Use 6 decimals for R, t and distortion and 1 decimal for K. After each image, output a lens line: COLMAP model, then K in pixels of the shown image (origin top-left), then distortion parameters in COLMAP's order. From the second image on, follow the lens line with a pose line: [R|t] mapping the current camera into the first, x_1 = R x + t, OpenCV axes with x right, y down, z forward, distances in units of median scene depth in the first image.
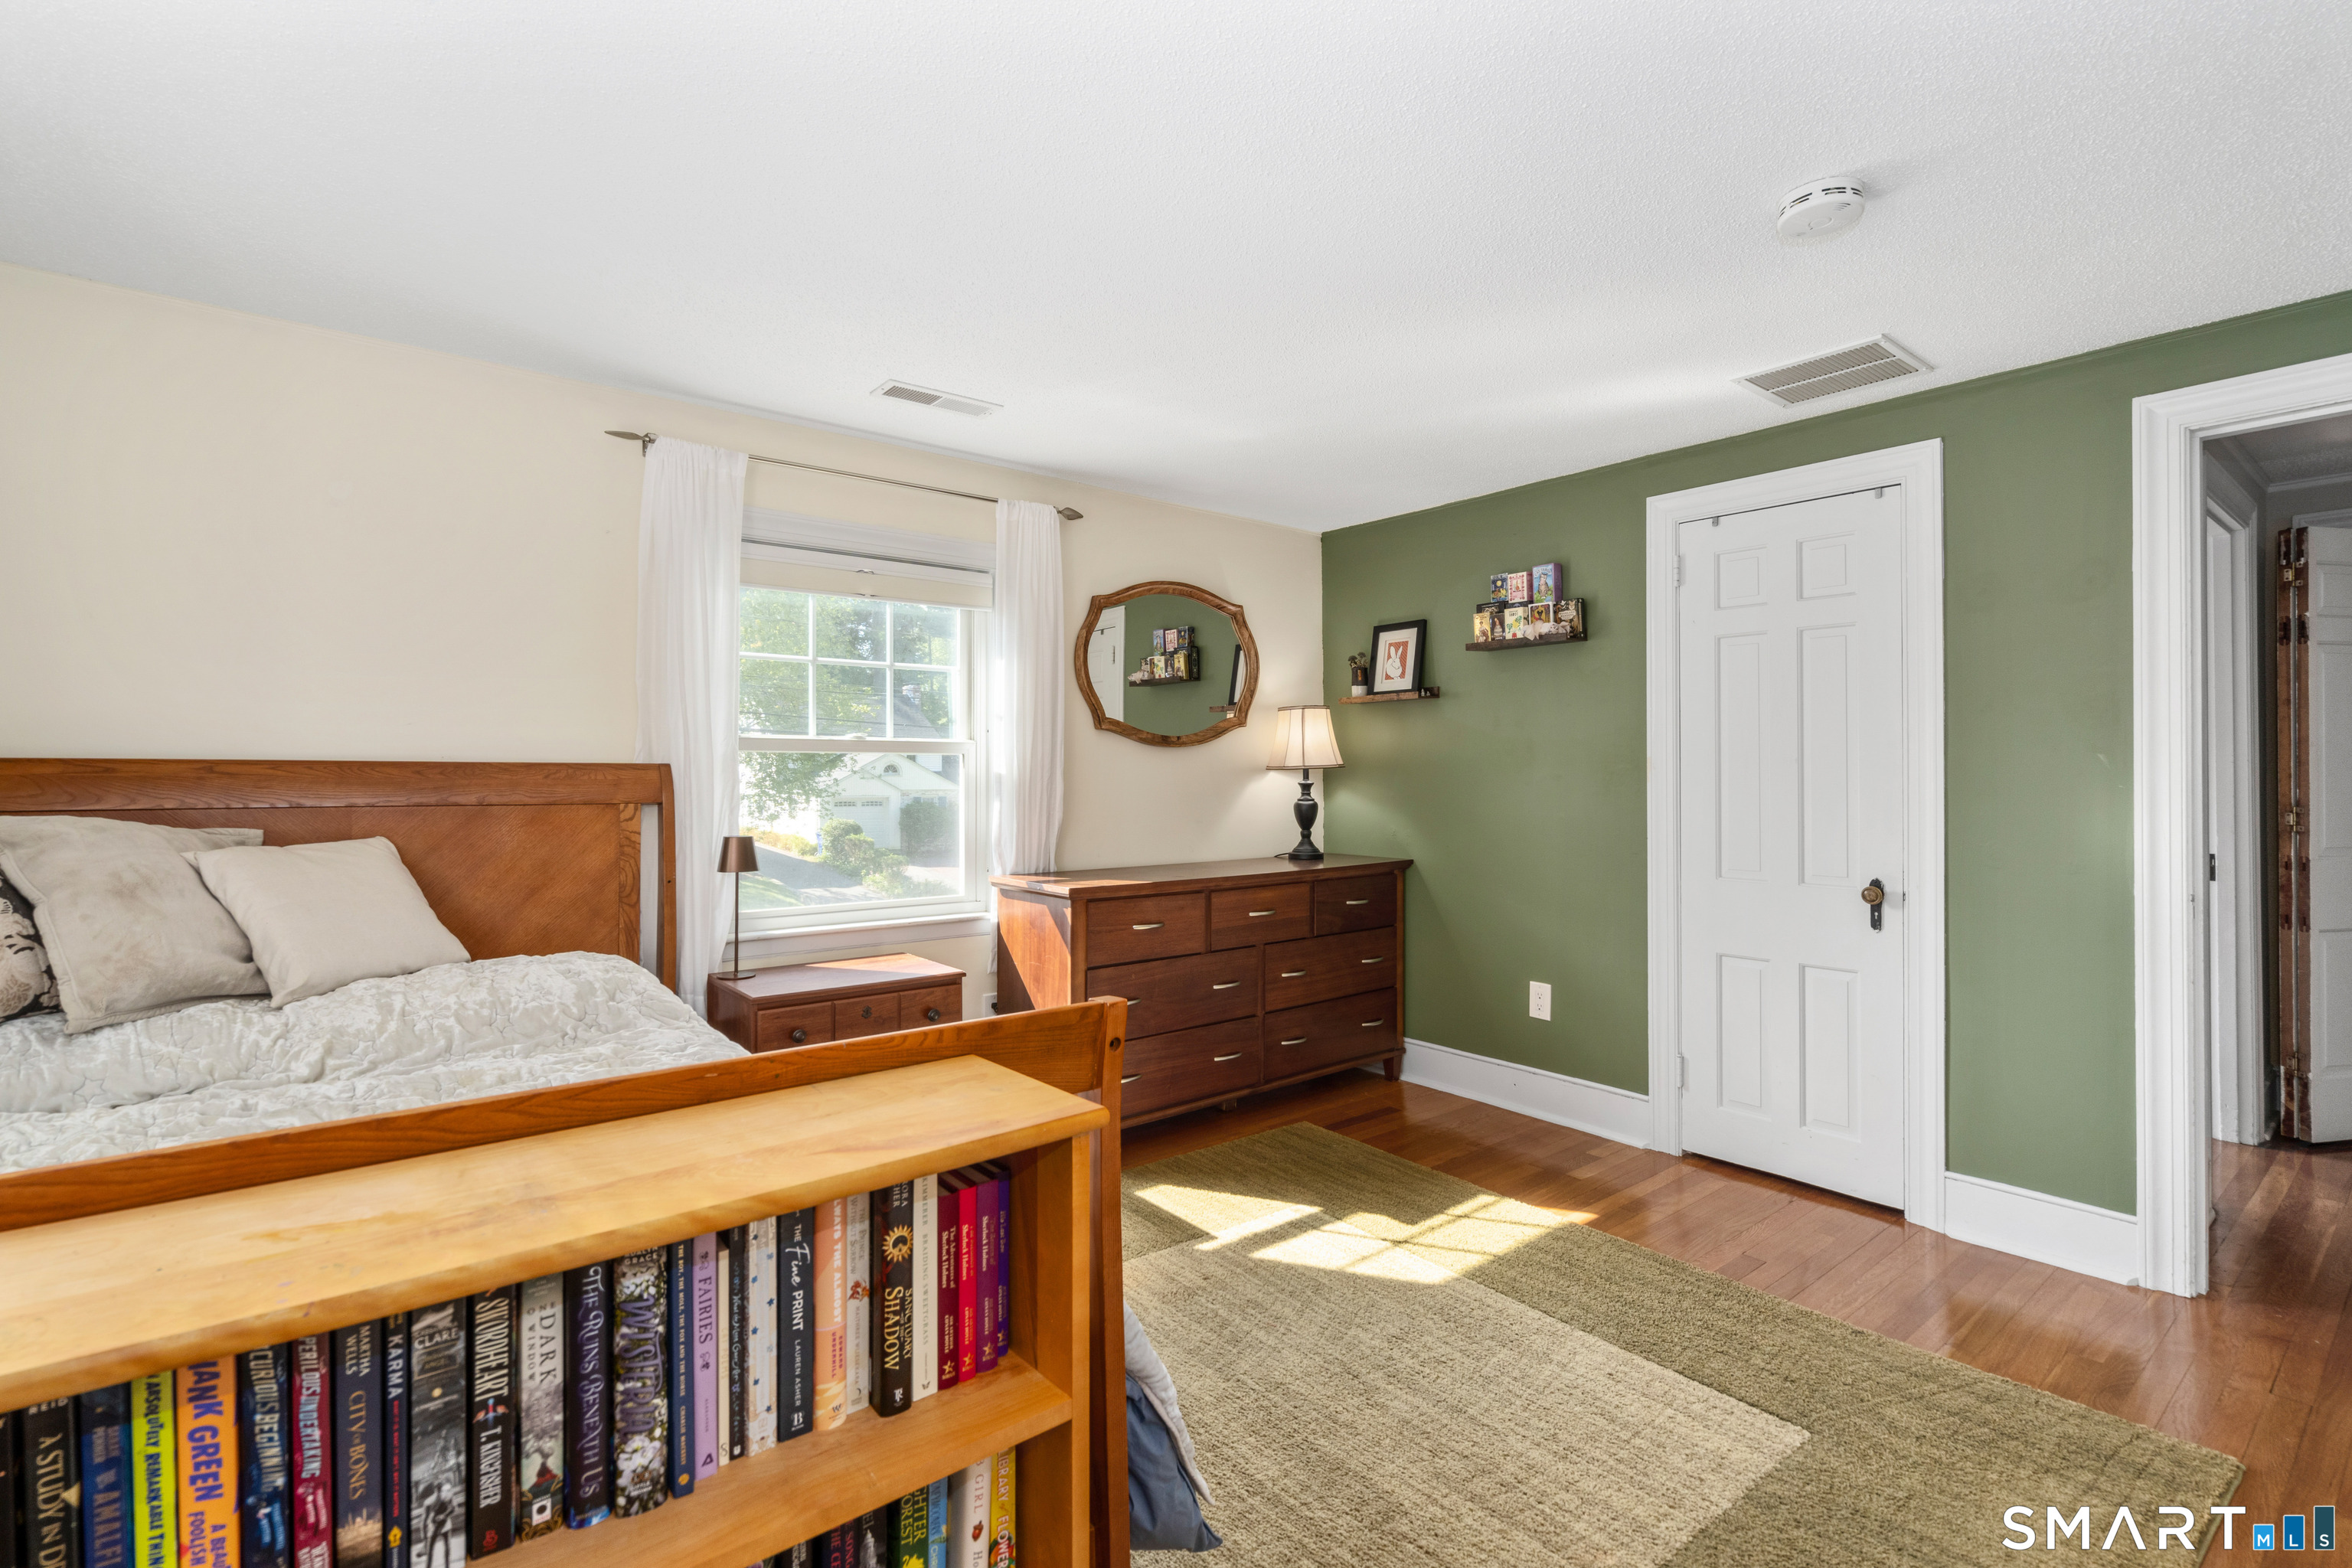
lens RADIAL K [[1063.8, 0, 1176.6], [0, 1063.8, 776.3], [0, 0, 1]] dist [-0.000826, 0.002253]
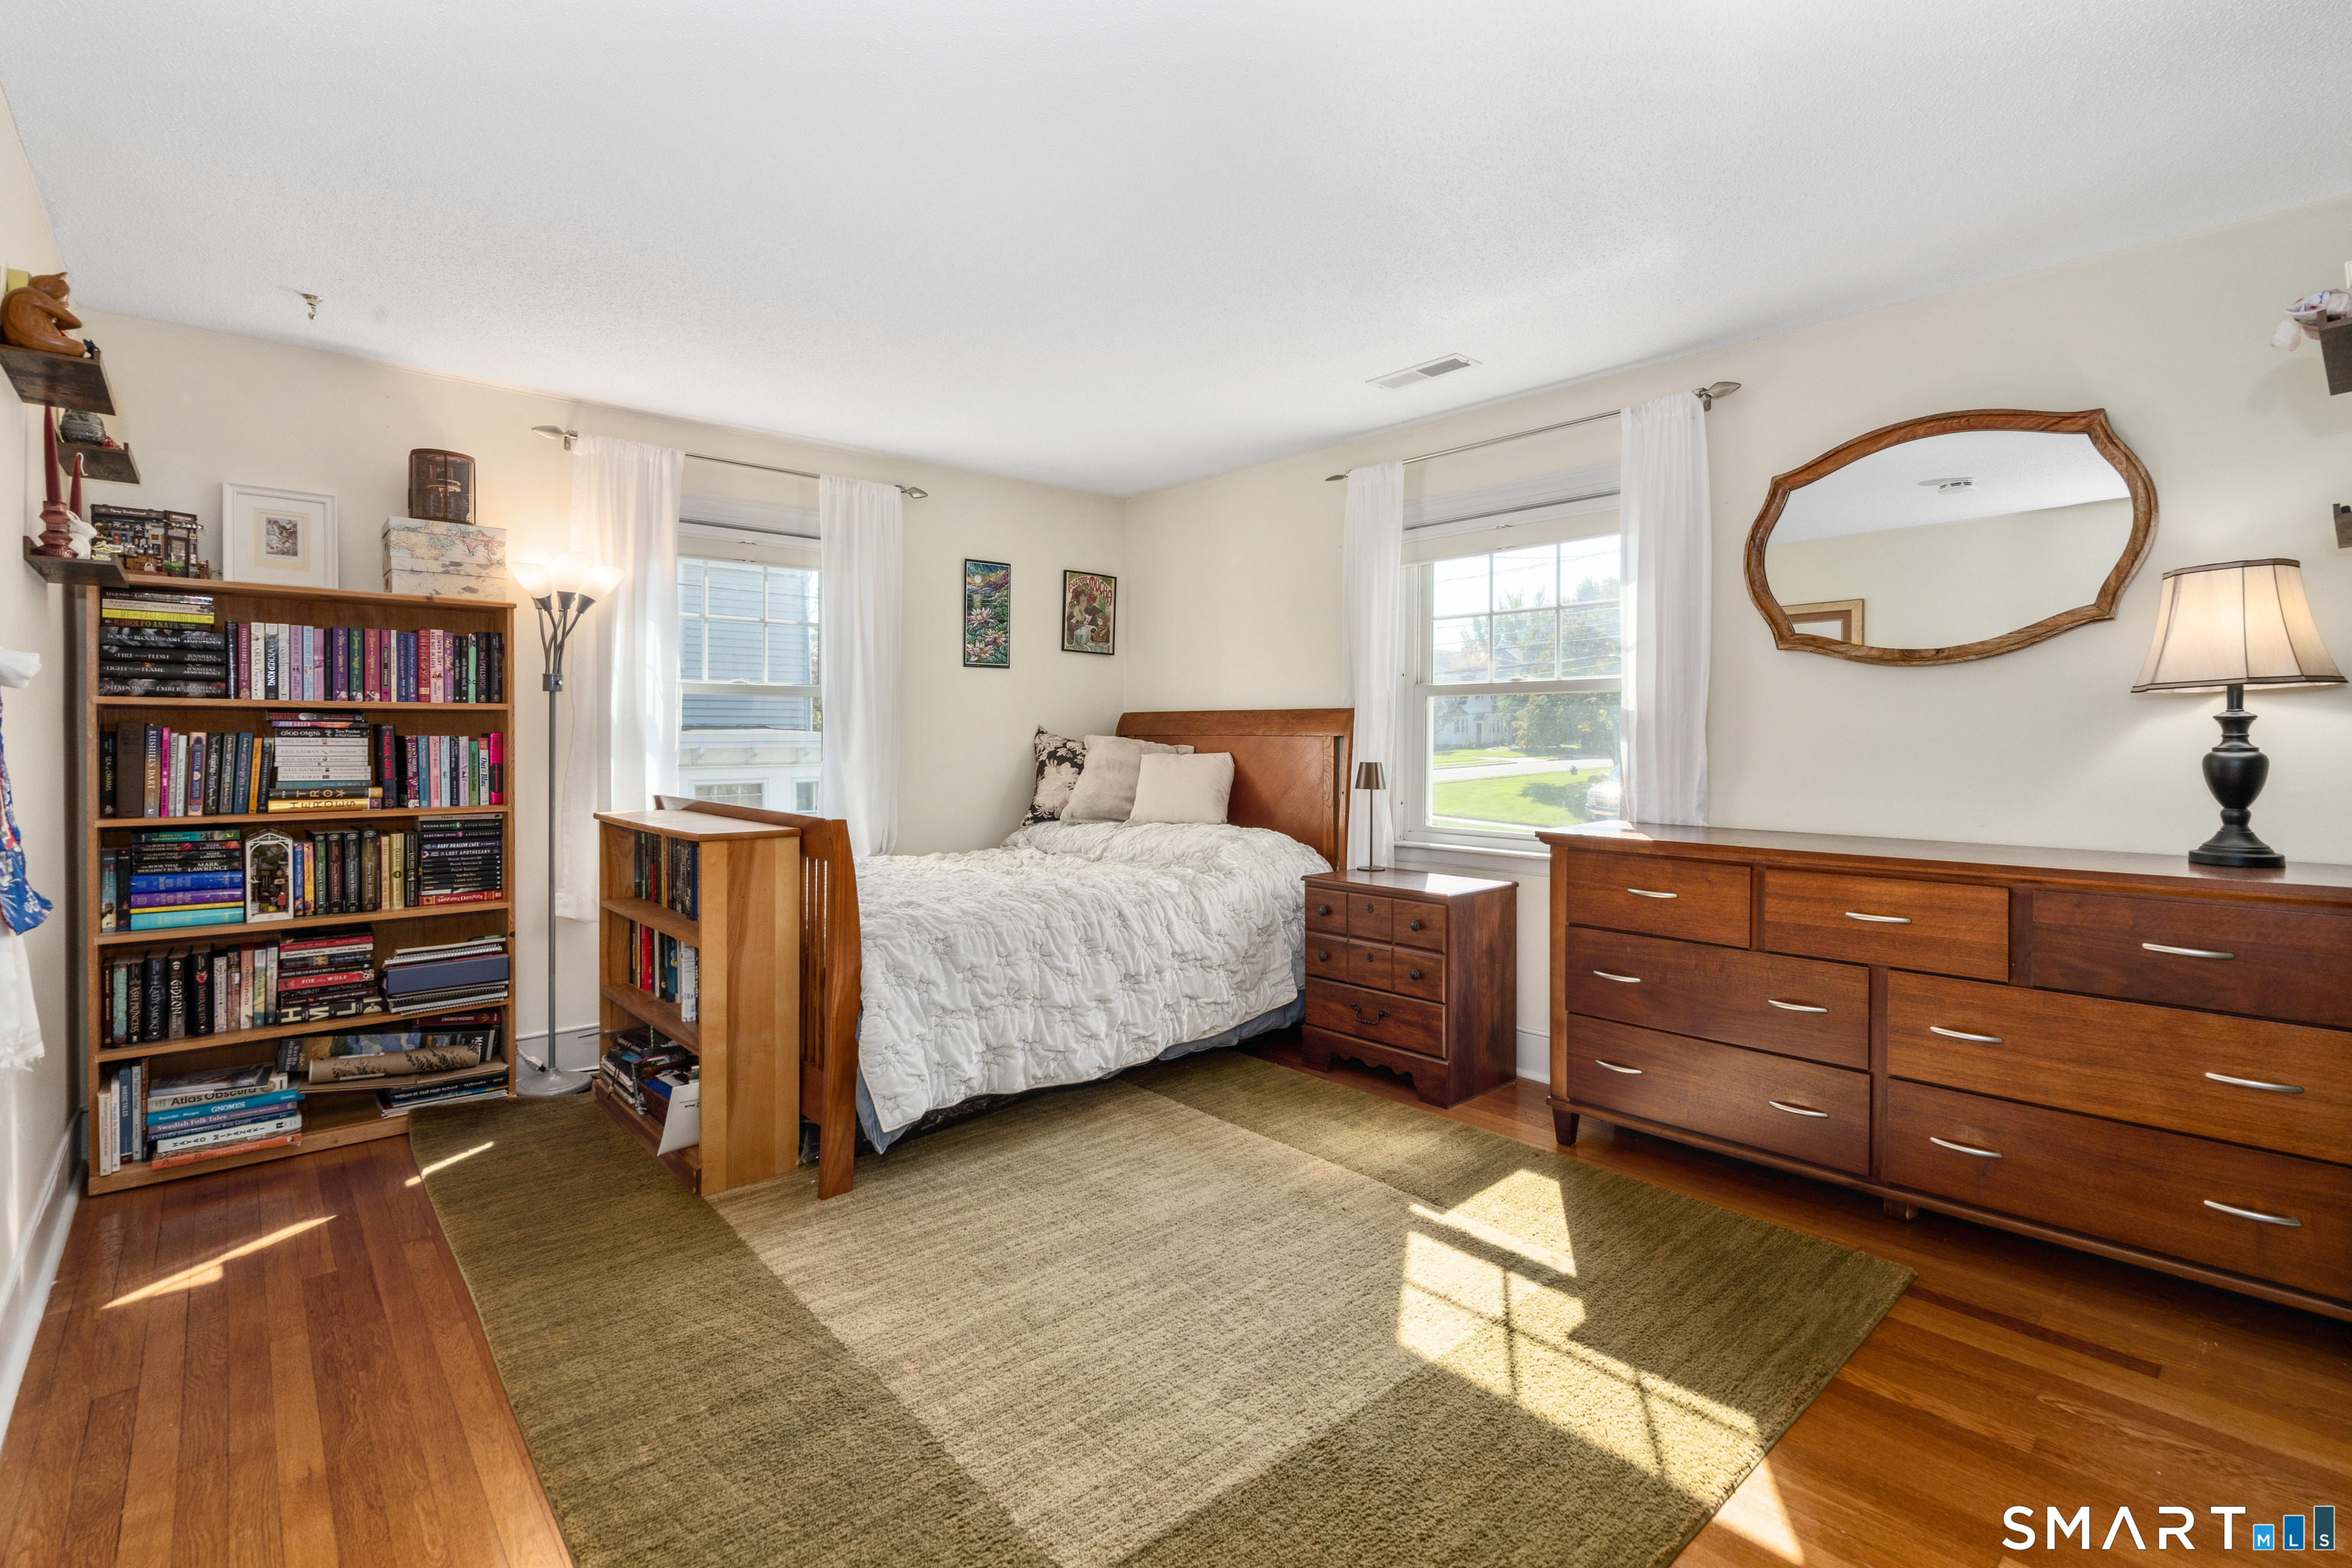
lens RADIAL K [[1063.8, 0, 1178.7], [0, 1063.8, 741.3], [0, 0, 1]] dist [-0.000826, 0.002253]
pose [[0.062681, 0.011766, -0.997964, 0.850712], [0.002841, 0.999924, 0.011968, 0.014803], [0.998030, -0.003585, 0.062643, 0.655313]]
